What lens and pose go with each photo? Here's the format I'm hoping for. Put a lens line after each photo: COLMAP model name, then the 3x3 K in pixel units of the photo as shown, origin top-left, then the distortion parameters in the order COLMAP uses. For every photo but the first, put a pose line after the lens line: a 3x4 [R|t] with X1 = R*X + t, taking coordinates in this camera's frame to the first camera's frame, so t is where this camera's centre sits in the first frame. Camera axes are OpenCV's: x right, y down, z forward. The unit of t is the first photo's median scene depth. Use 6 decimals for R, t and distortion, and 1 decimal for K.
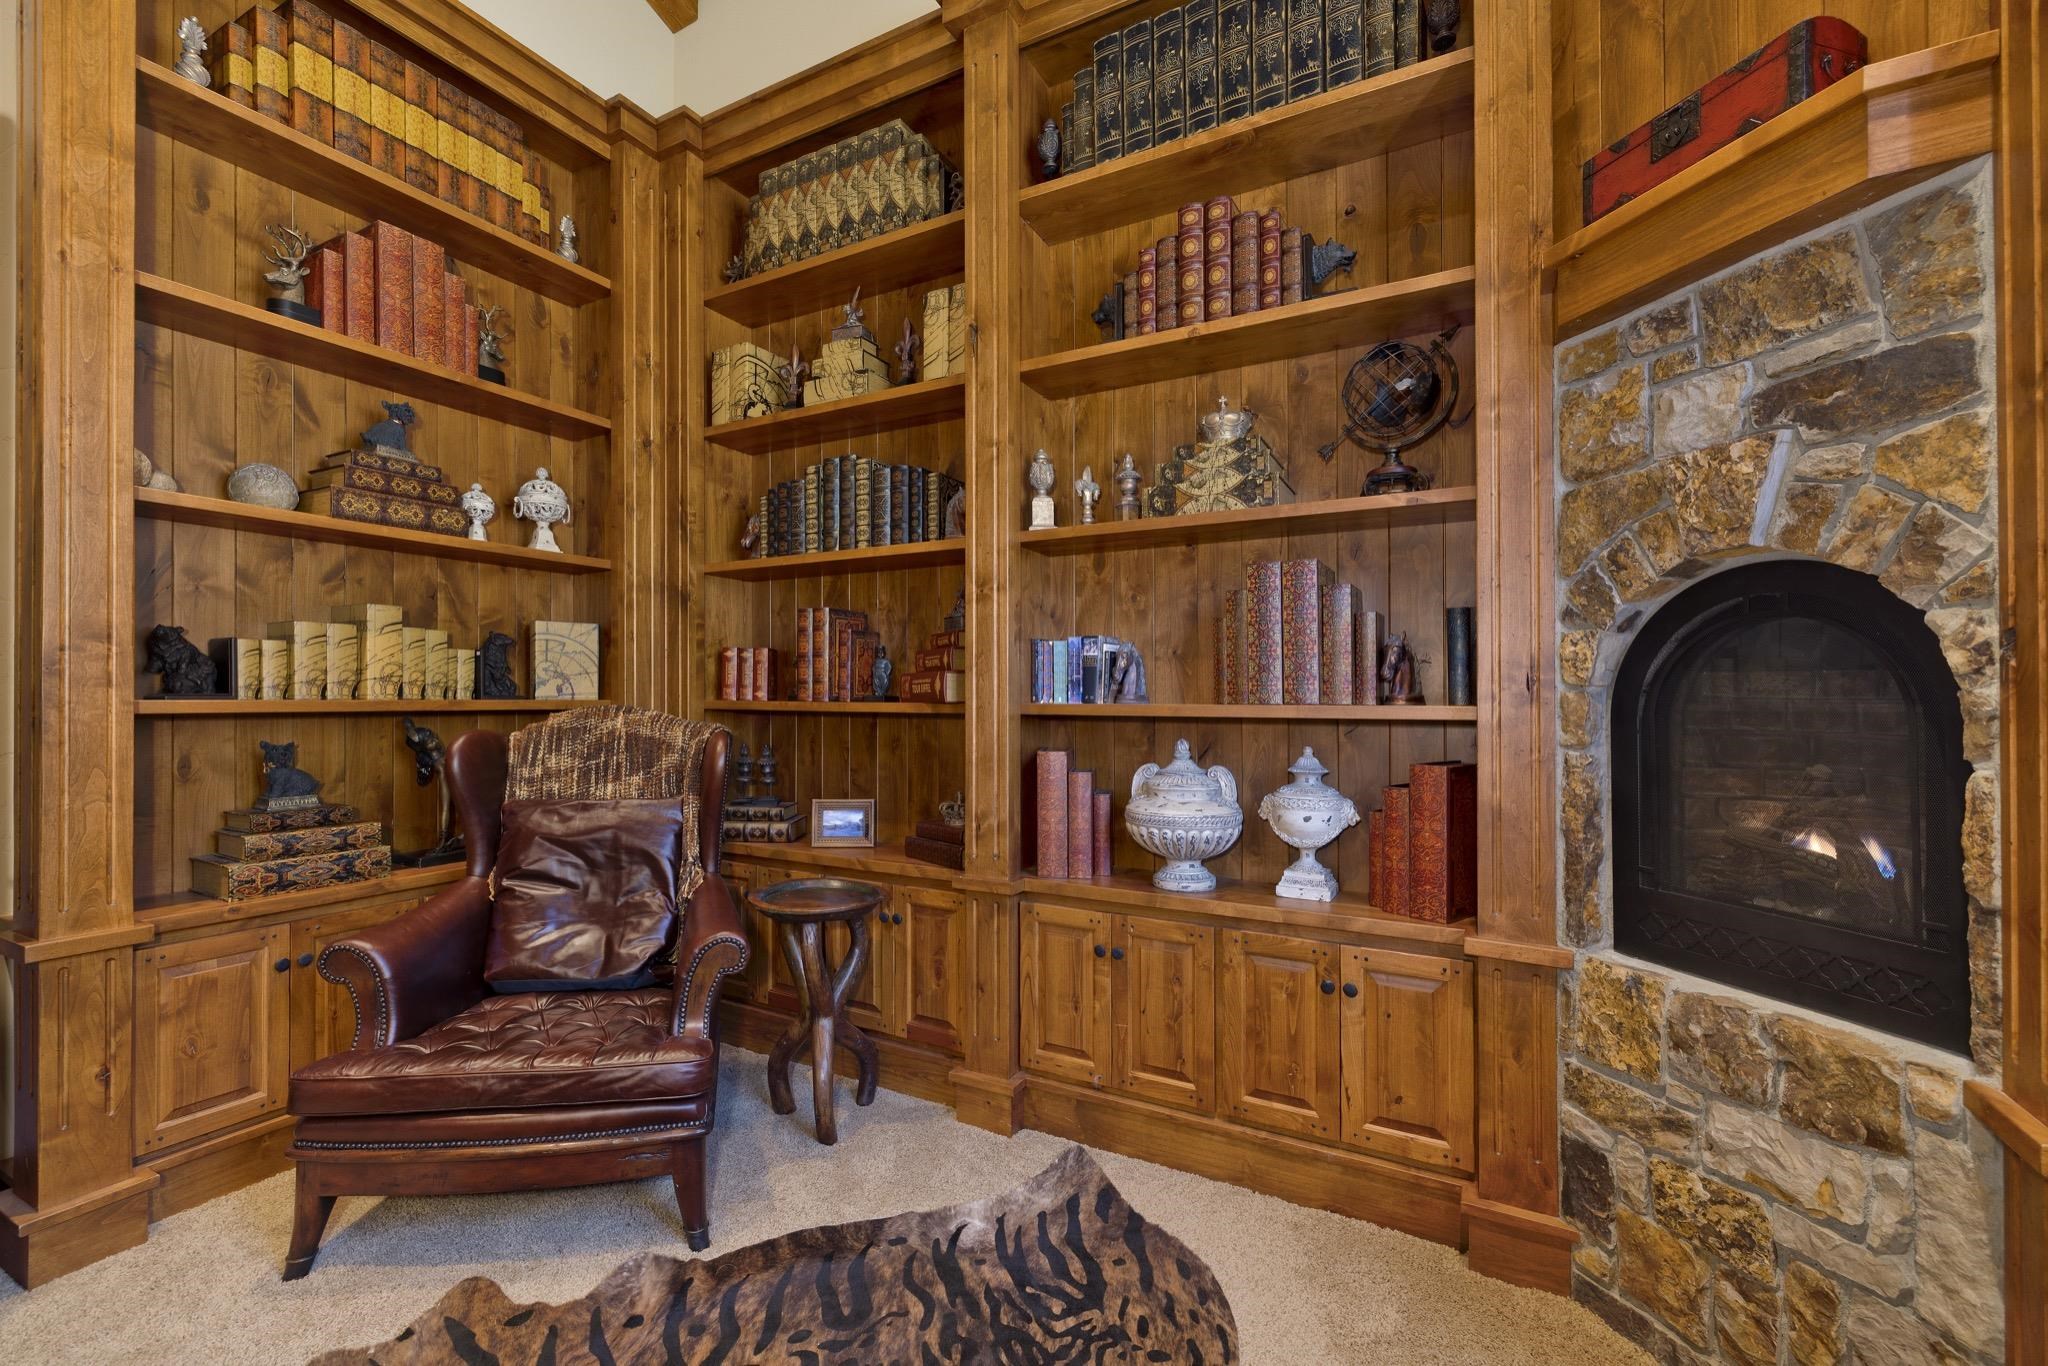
lens RADIAL K [[869.3, 0, 1005.0], [0, 869.3, 686.0], [0, 0, 1]] dist [-0.001192, -0.000356]
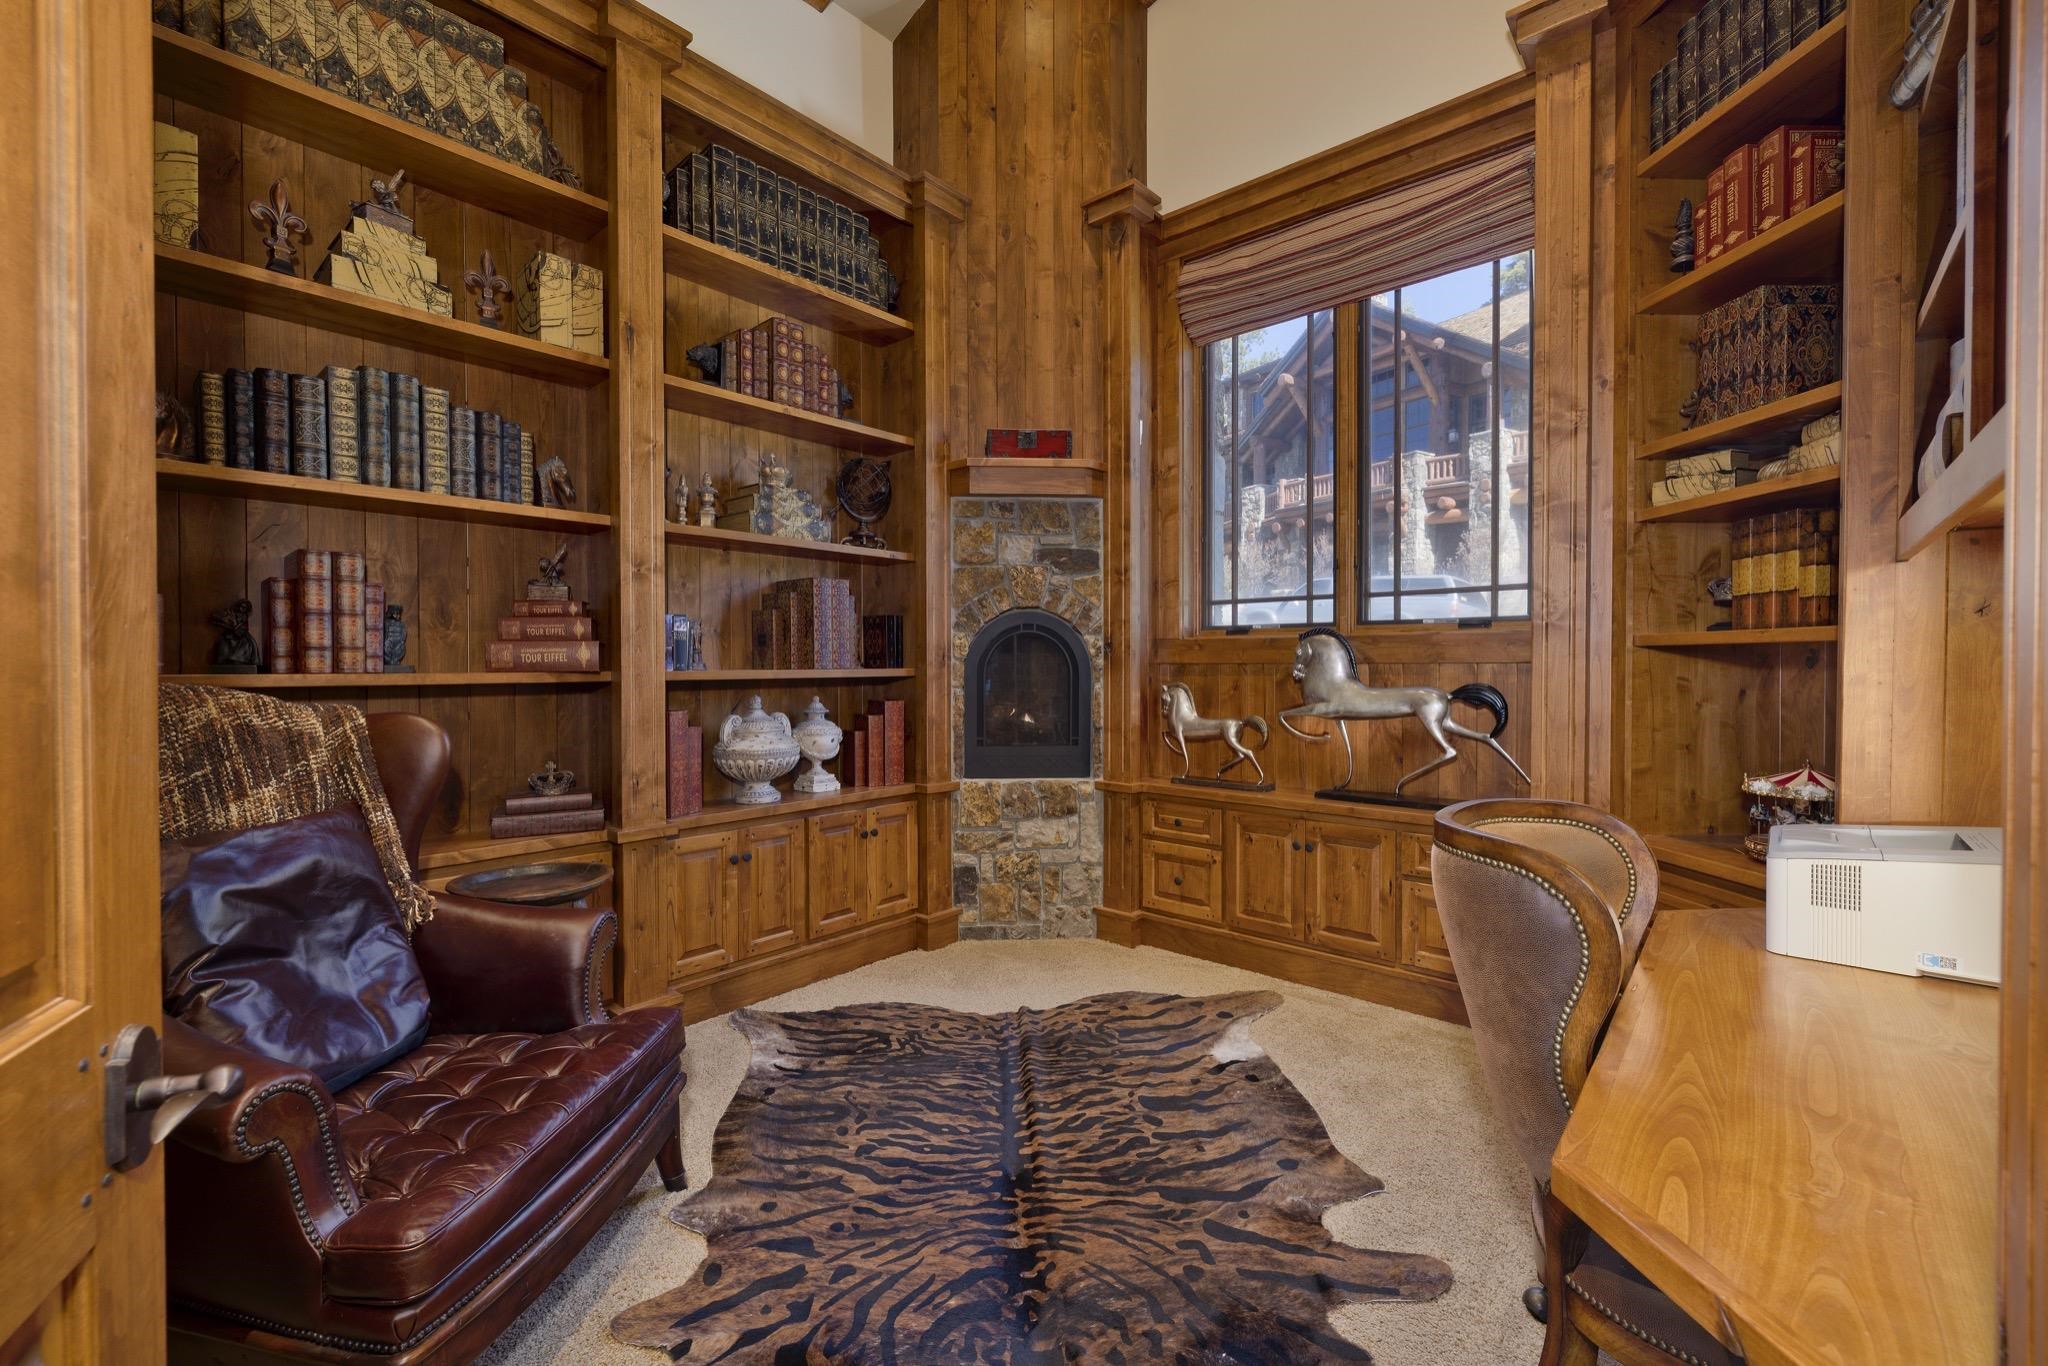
lens RADIAL K [[869.3, 0, 1011.7], [0, 869.3, 664.0], [0, 0, 1]] dist [-0.001192, -0.000356]
pose [[0.201082, -0.005231, 0.979560, -1.376714], [-0.008723, 0.999937, 0.007131, -0.002965], [-0.979536, -0.009979, 0.201024, 0.421014]]
